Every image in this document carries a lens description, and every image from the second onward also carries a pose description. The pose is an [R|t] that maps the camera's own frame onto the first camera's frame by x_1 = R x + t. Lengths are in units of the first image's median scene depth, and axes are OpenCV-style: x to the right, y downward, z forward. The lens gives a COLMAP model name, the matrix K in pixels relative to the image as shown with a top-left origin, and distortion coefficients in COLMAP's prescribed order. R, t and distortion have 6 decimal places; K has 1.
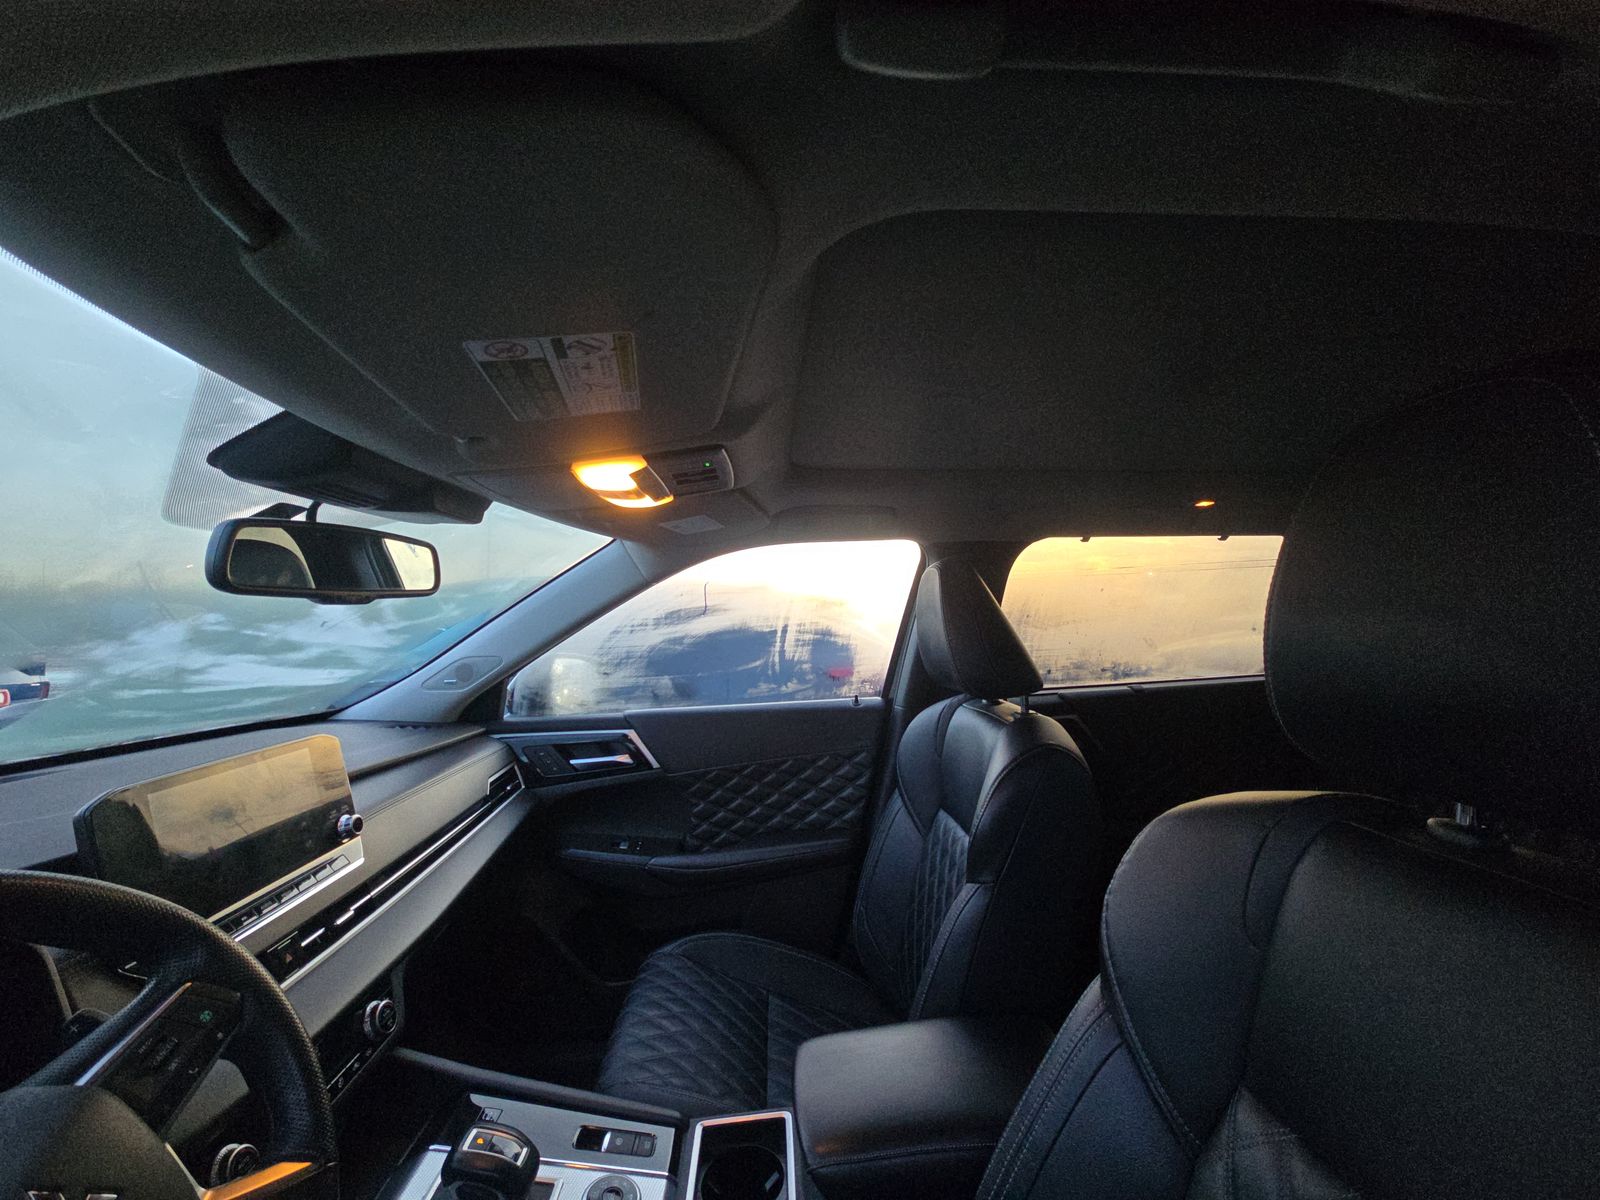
lens RADIAL K [[650.0, 0, 805.5], [0, 650.0, 602.4], [0, 0, 1]] dist [0.002920, 0.000678]
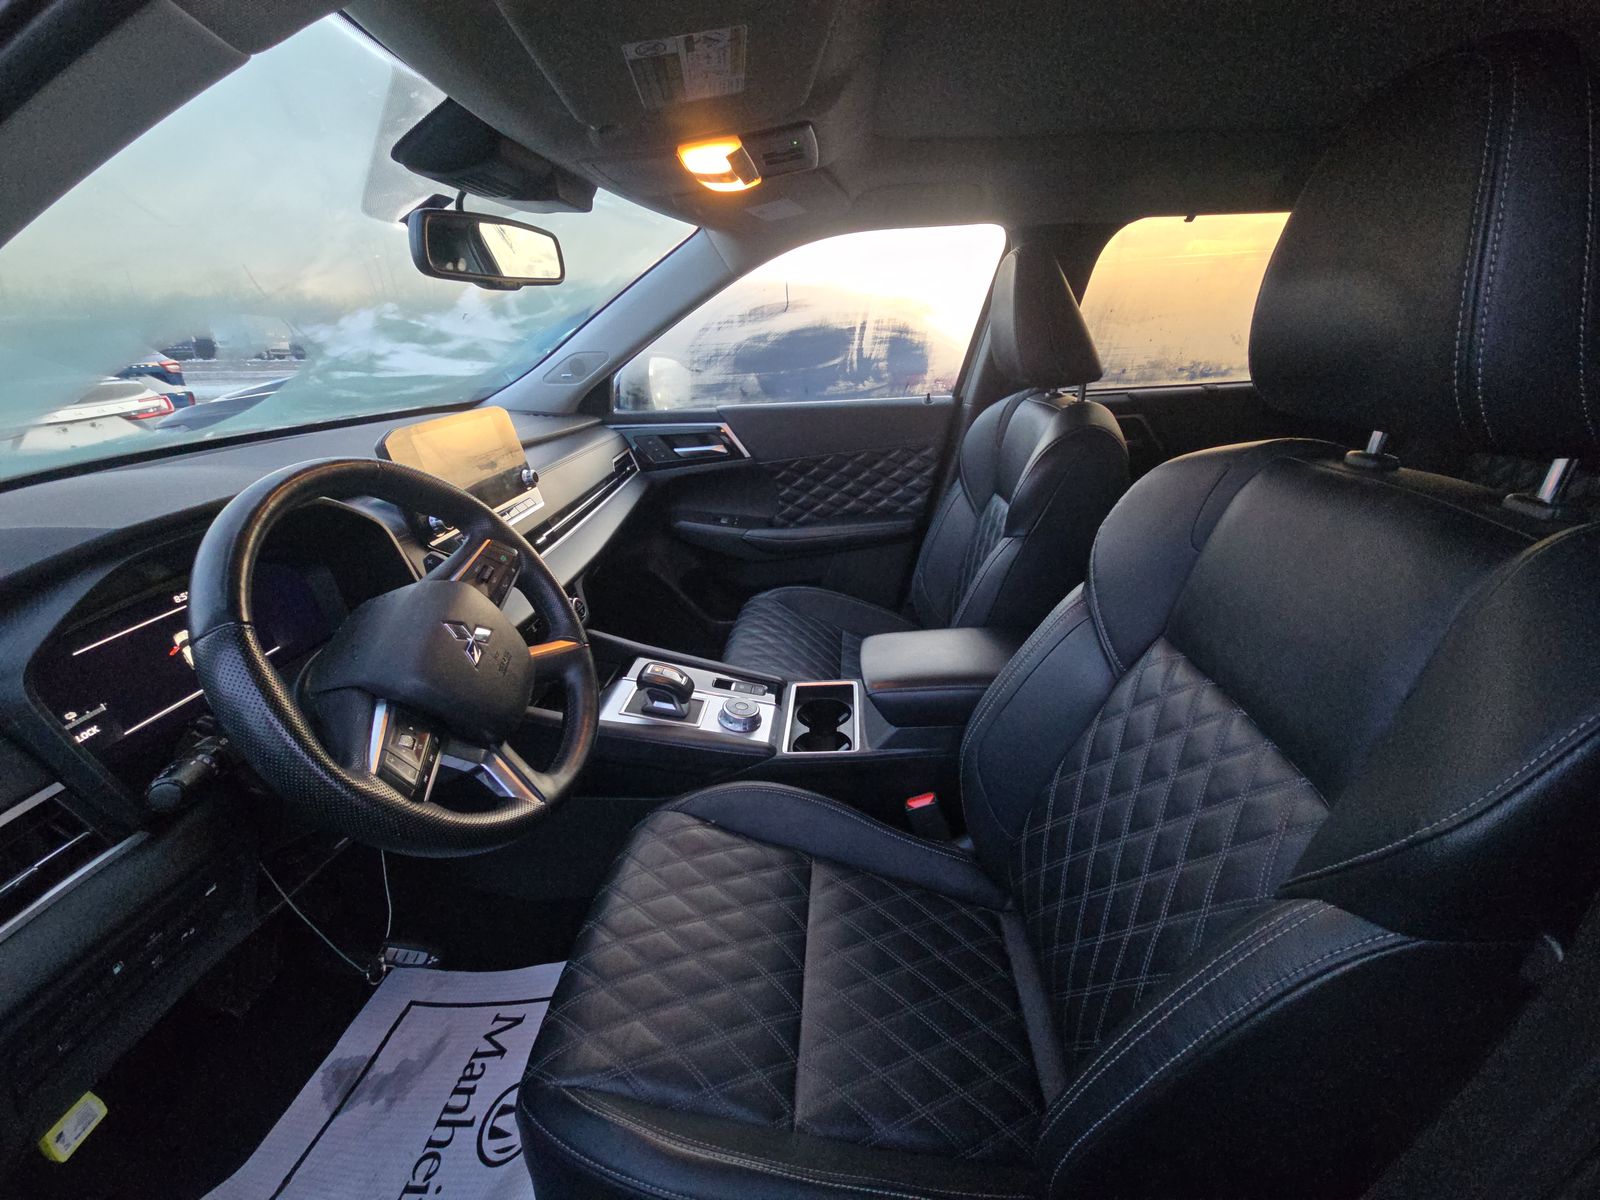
lens RADIAL K [[650.0, 0, 805.5], [0, 650.0, 602.4], [0, 0, 1]] dist [0.002920, 0.000678]
pose [[0.993346, 0.041496, -0.107430, 0.007184], [0.006030, 0.912811, 0.408337, 0.022142], [0.115008, -0.406268, 0.906488, -0.146923]]
